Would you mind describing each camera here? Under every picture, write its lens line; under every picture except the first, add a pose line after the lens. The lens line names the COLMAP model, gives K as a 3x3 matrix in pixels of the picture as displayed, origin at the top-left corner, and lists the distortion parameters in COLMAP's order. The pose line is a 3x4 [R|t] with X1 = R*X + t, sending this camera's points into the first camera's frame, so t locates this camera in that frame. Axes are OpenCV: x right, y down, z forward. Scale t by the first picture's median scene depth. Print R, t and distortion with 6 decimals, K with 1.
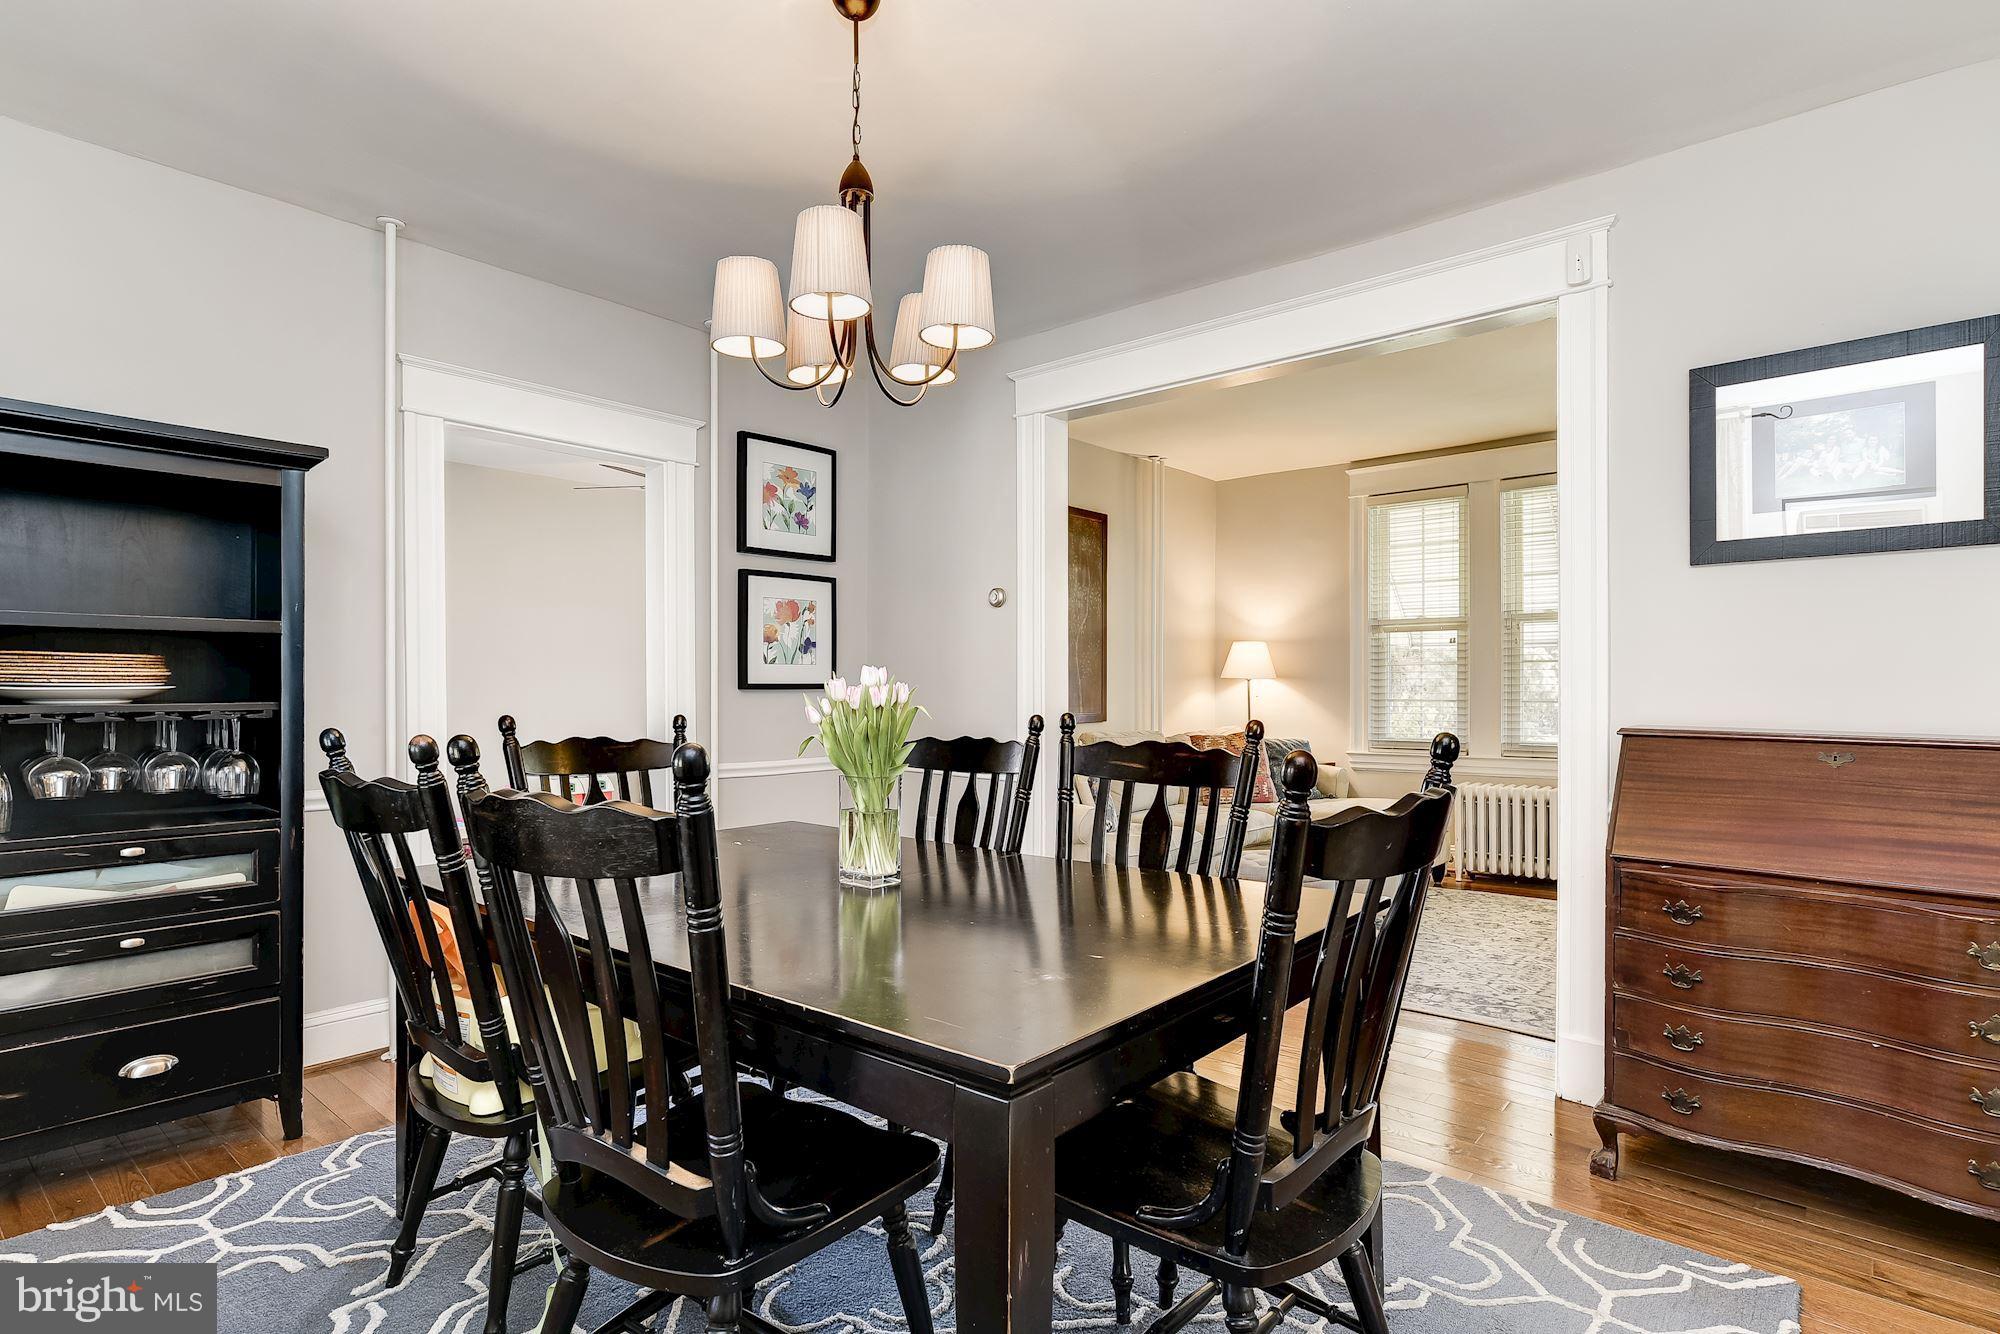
lens RADIAL K [[1017.2, 0, 984.8], [0, 1017.2, 676.7], [0, 0, 1]] dist [-0.003905, -0.002572]
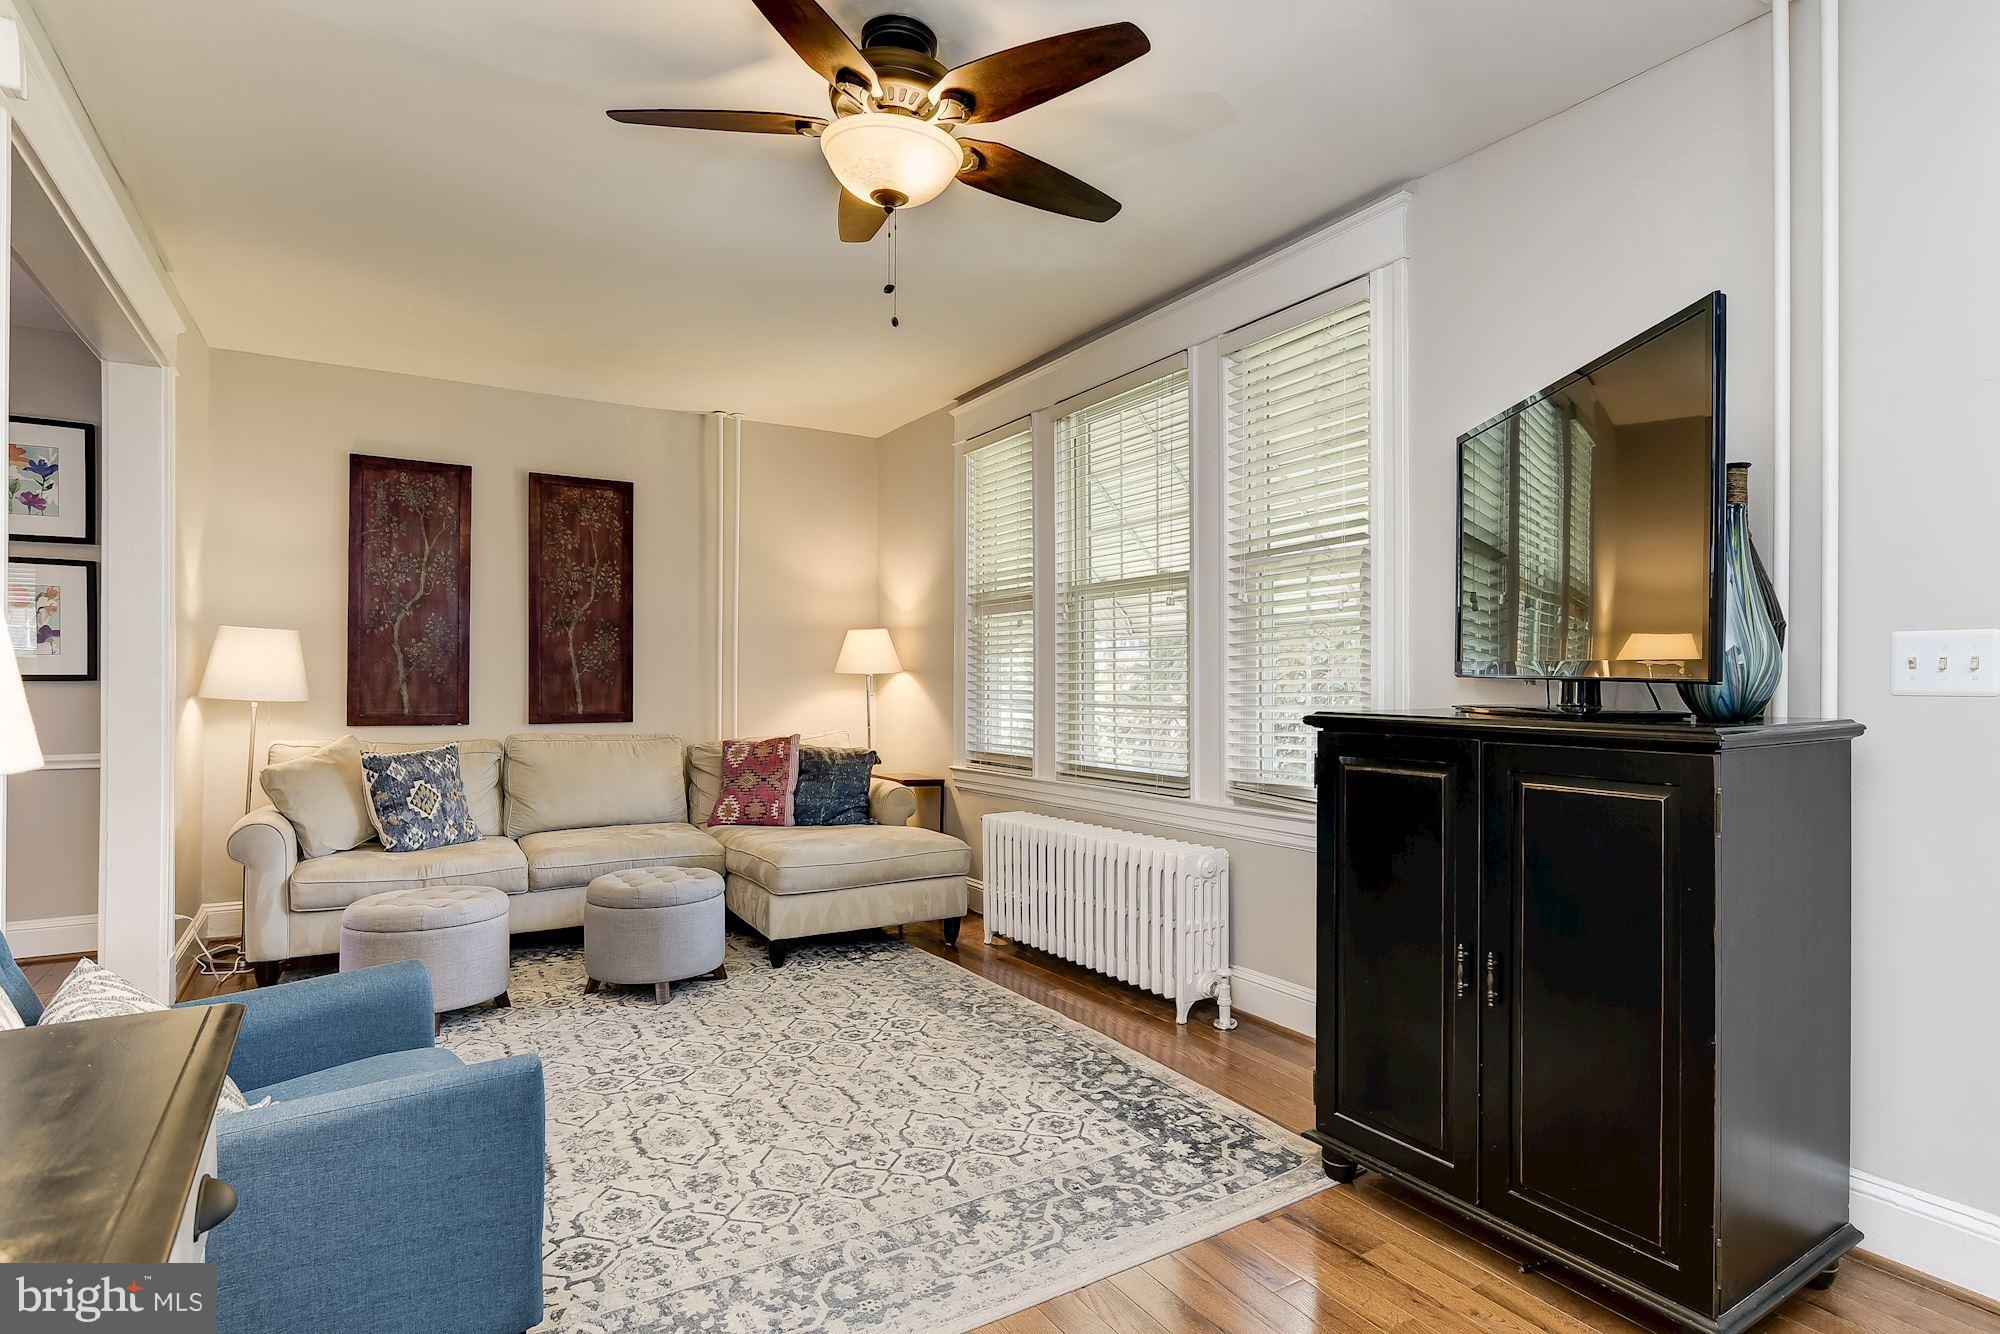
lens RADIAL K [[1017.2, 0, 997.6], [0, 1017.2, 682.5], [0, 0, 1]] dist [-0.003905, -0.002572]
pose [[0.954739, 0.002439, -0.297435, 0.694175], [-0.000147, 0.999970, 0.007728, 0.004978], [0.297445, -0.007335, 0.954711, 0.273501]]
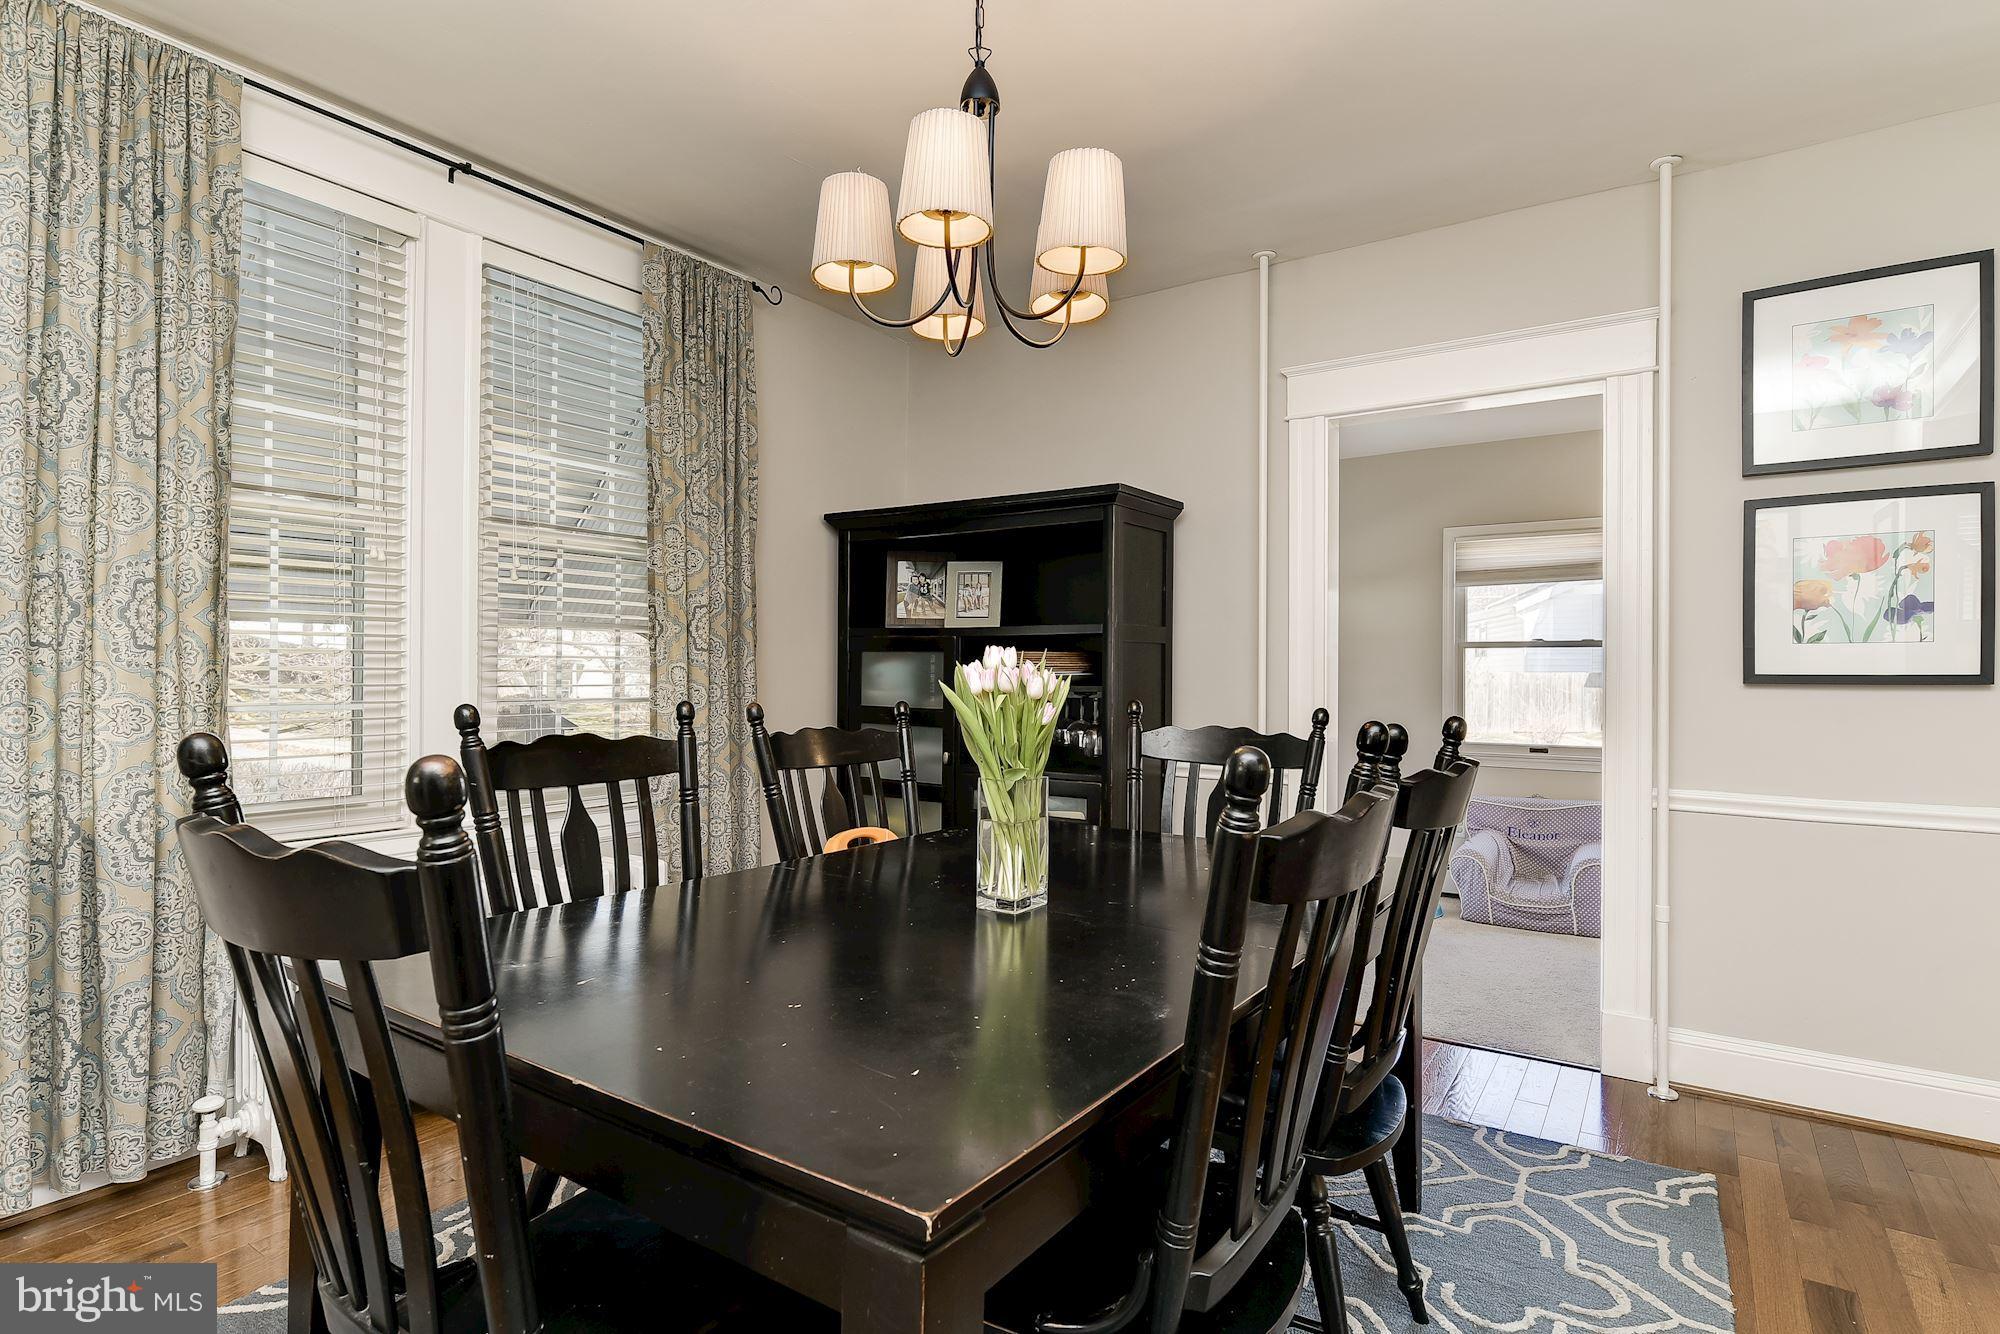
lens RADIAL K [[1017.2, 0, 1012.6], [0, 1017.2, 674.0], [0, 0, 1]] dist [-0.003905, -0.002572]
pose [[0.139891, -0.009165, -0.990125, 0.241762], [0.004286, 0.999953, -0.008650, 0.006809], [0.990158, -0.003034, 0.139924, 0.302102]]
